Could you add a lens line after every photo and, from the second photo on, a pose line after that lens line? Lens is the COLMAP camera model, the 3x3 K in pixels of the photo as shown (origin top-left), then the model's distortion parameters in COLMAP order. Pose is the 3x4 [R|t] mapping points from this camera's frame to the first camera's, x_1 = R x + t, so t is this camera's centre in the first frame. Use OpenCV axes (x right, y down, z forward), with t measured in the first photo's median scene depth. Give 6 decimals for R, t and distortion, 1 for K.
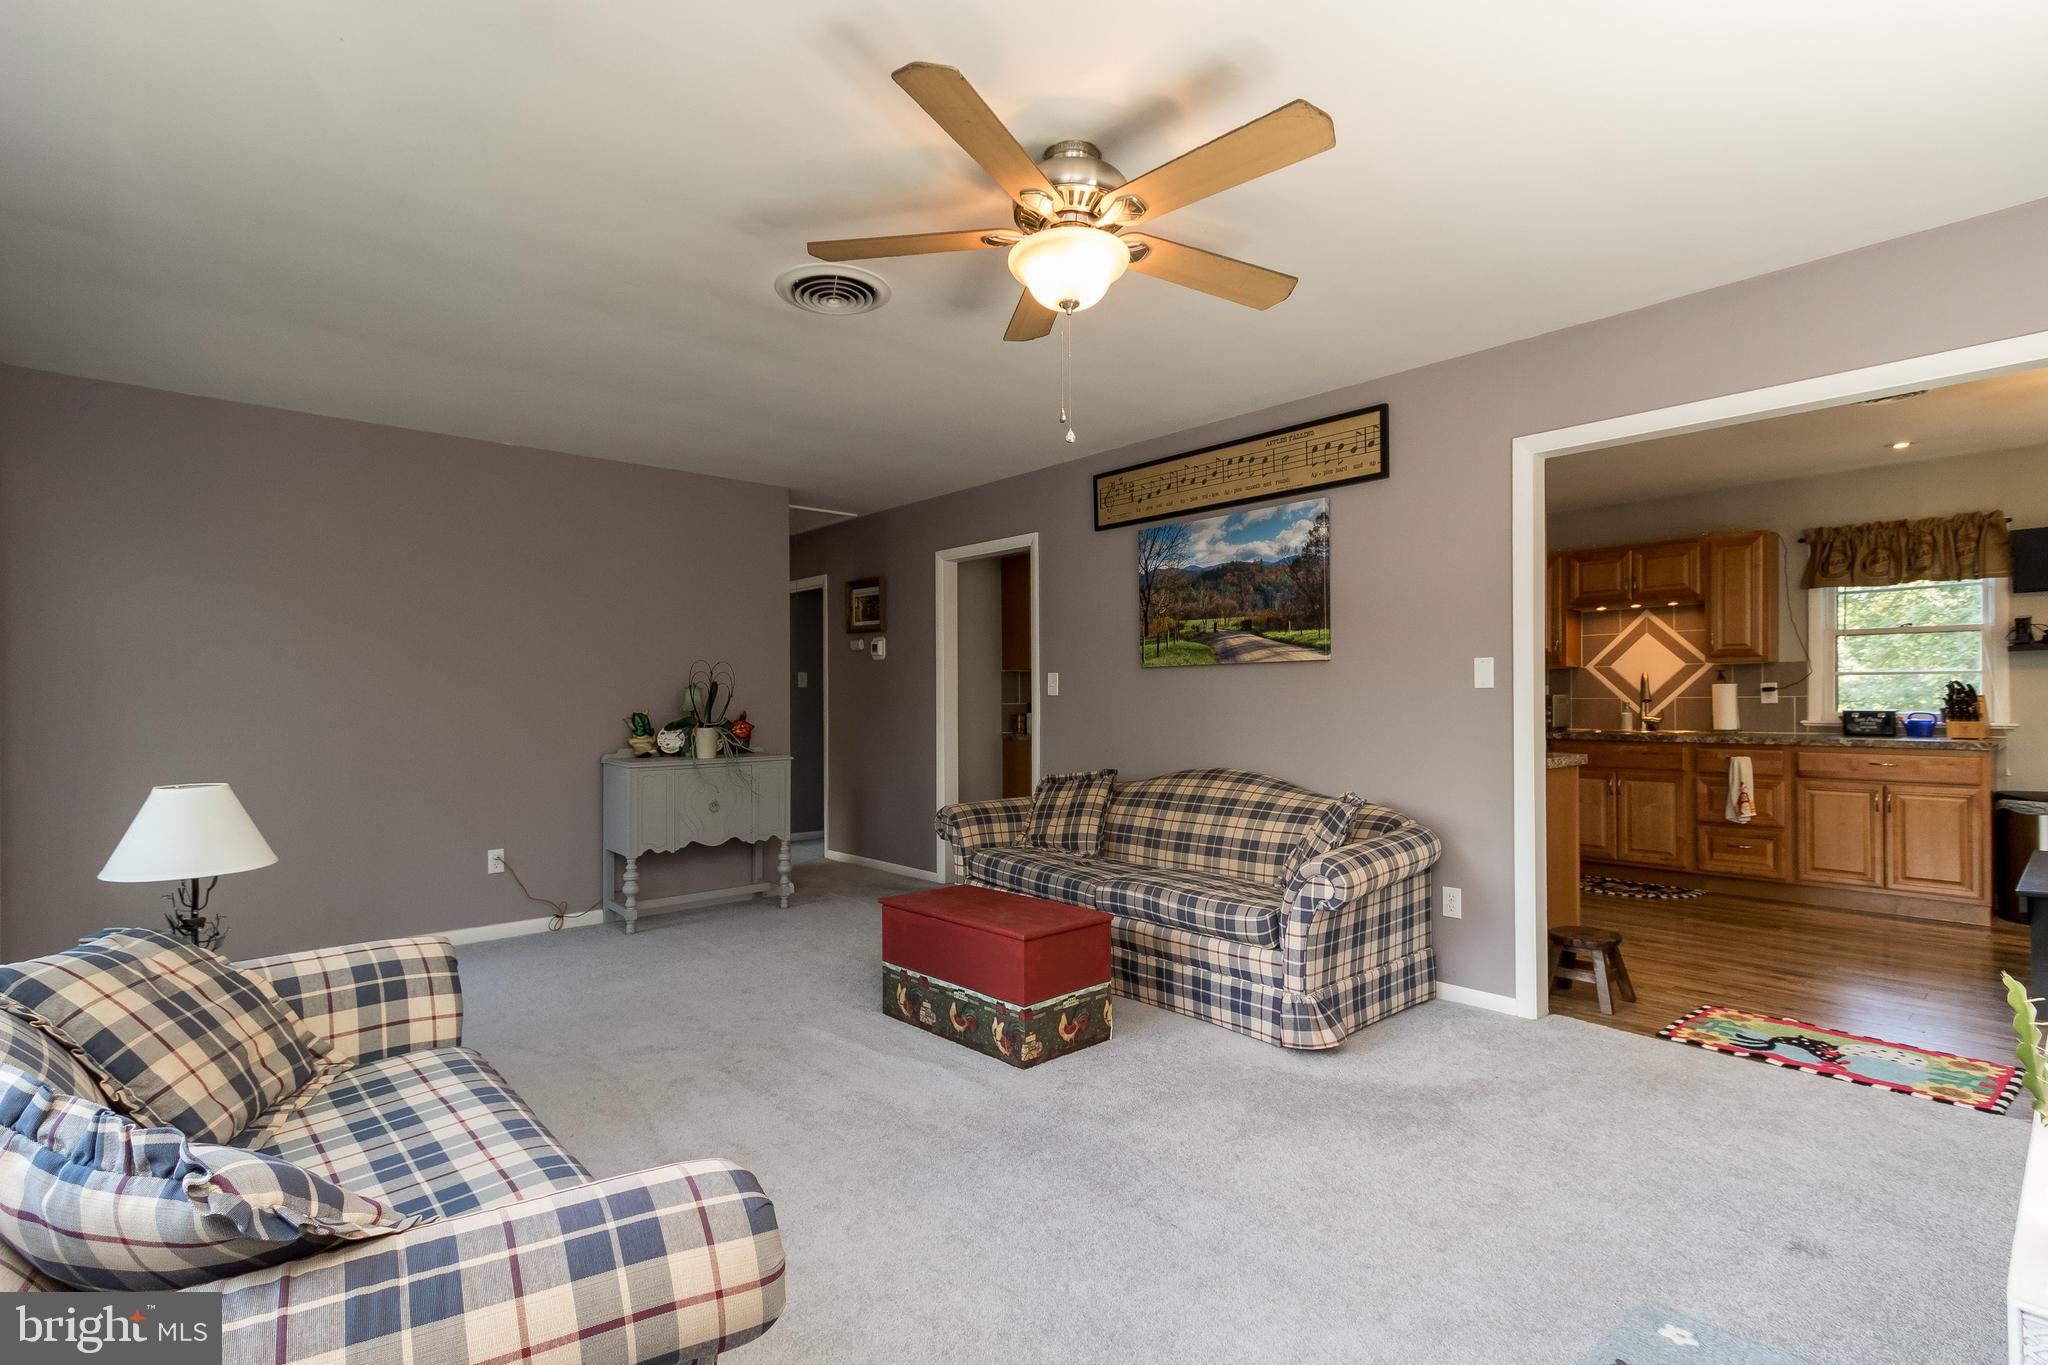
lens RADIAL K [[967.9, 0, 1012.6], [0, 967.9, 697.3], [0, 0, 1]] dist [0.002015, 0.001351]
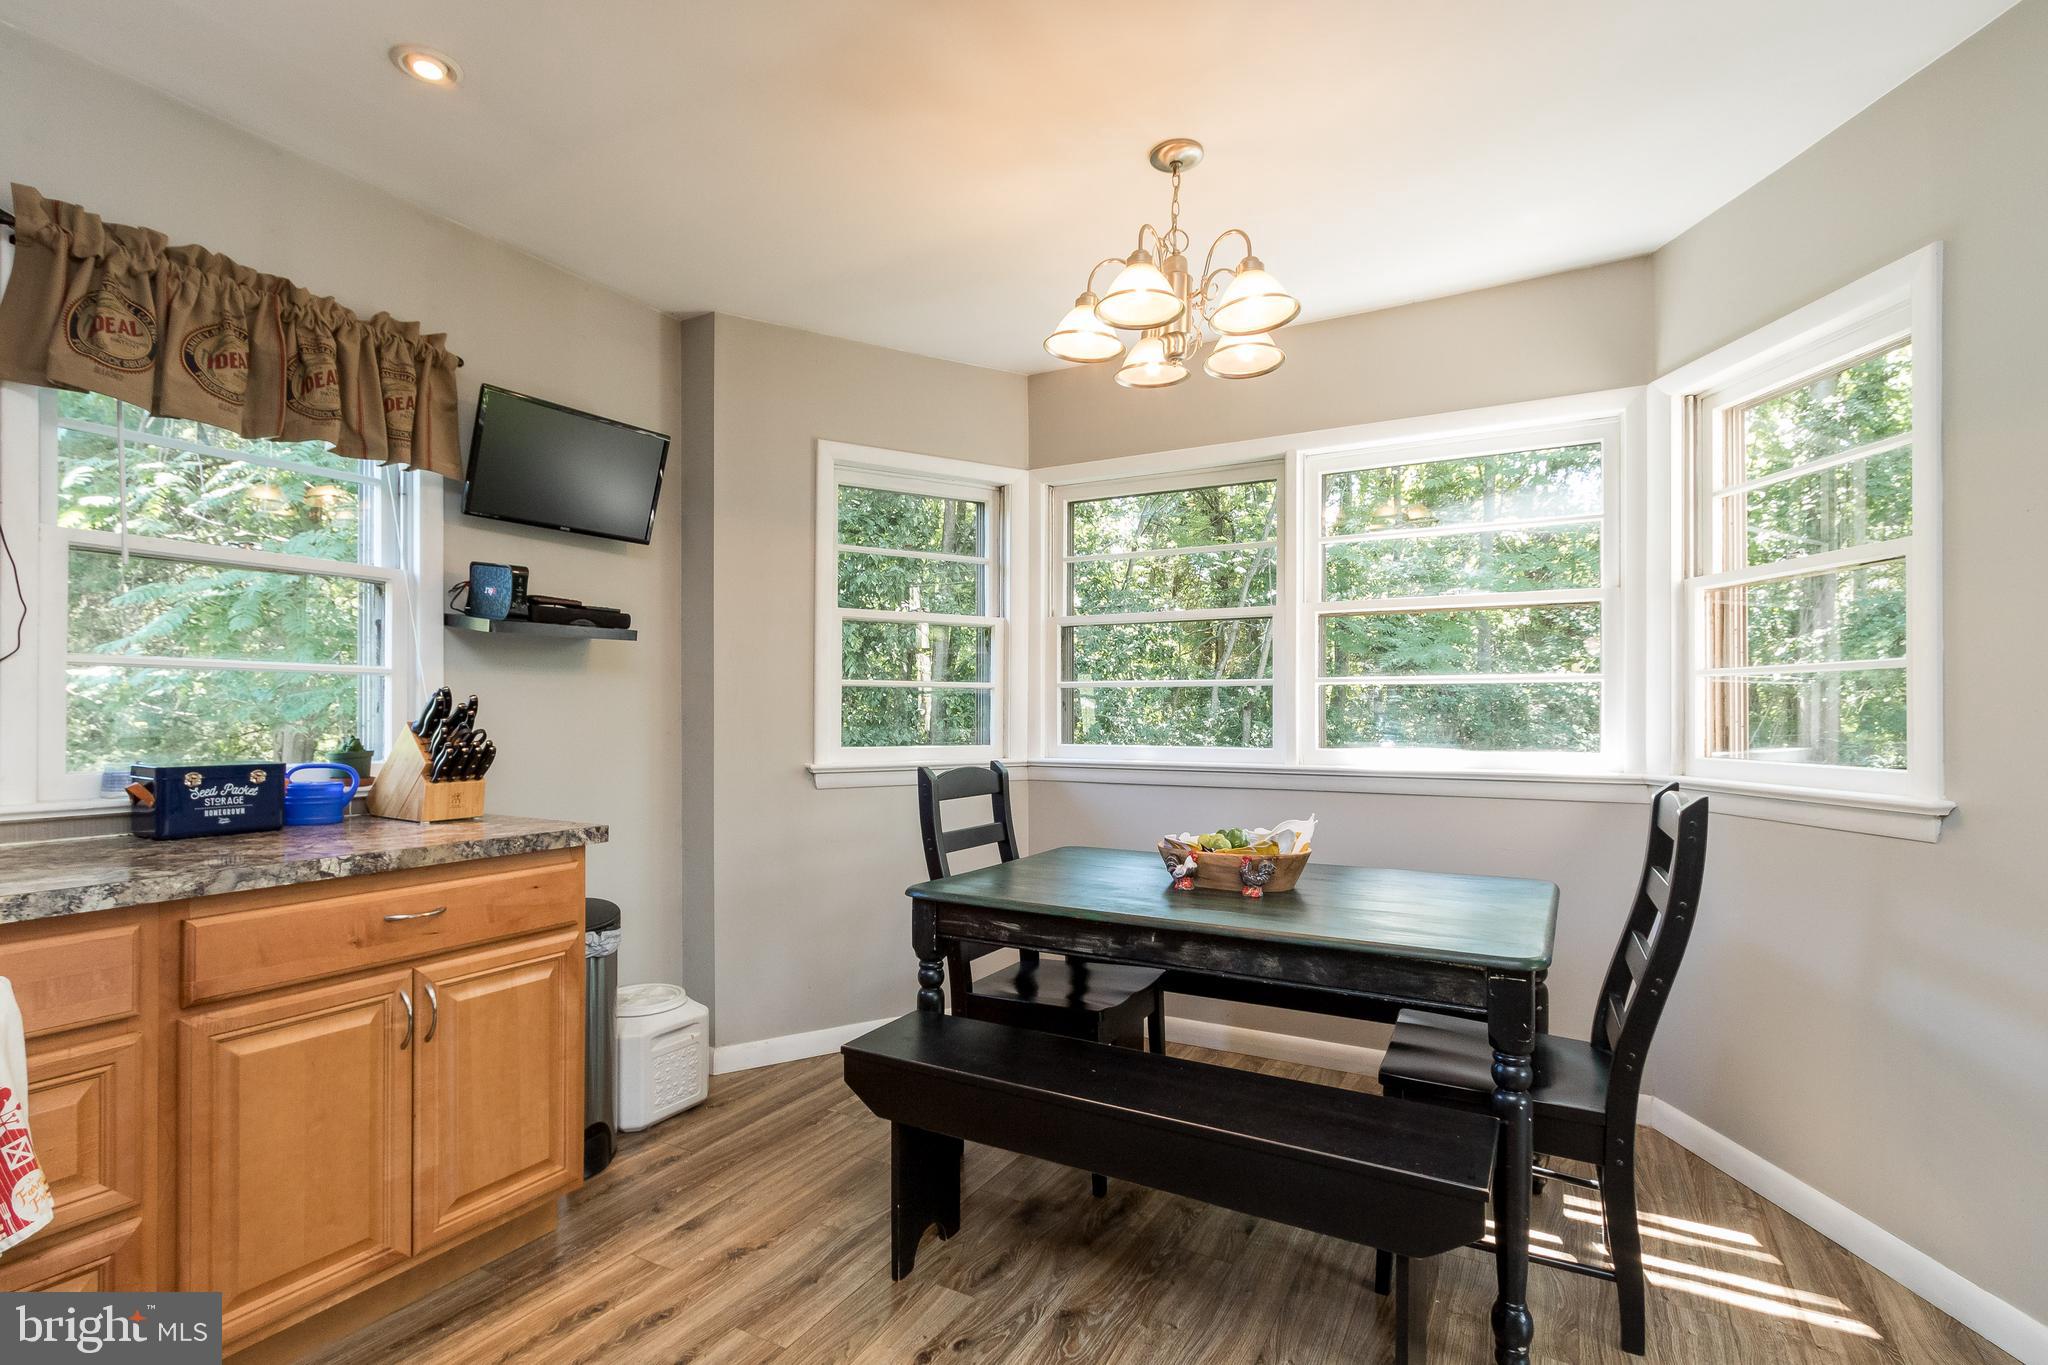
lens RADIAL K [[972.2, 0, 1006.1], [0, 972.2, 710.1], [0, 0, 1]] dist [-0.000385, -0.000878]
pose [[-0.323569, 0.008276, 0.946168, 0.511123], [0.003177, 0.999966, -0.007660, -0.003499], [-0.946199, 0.000527, -0.323585, 0.963387]]
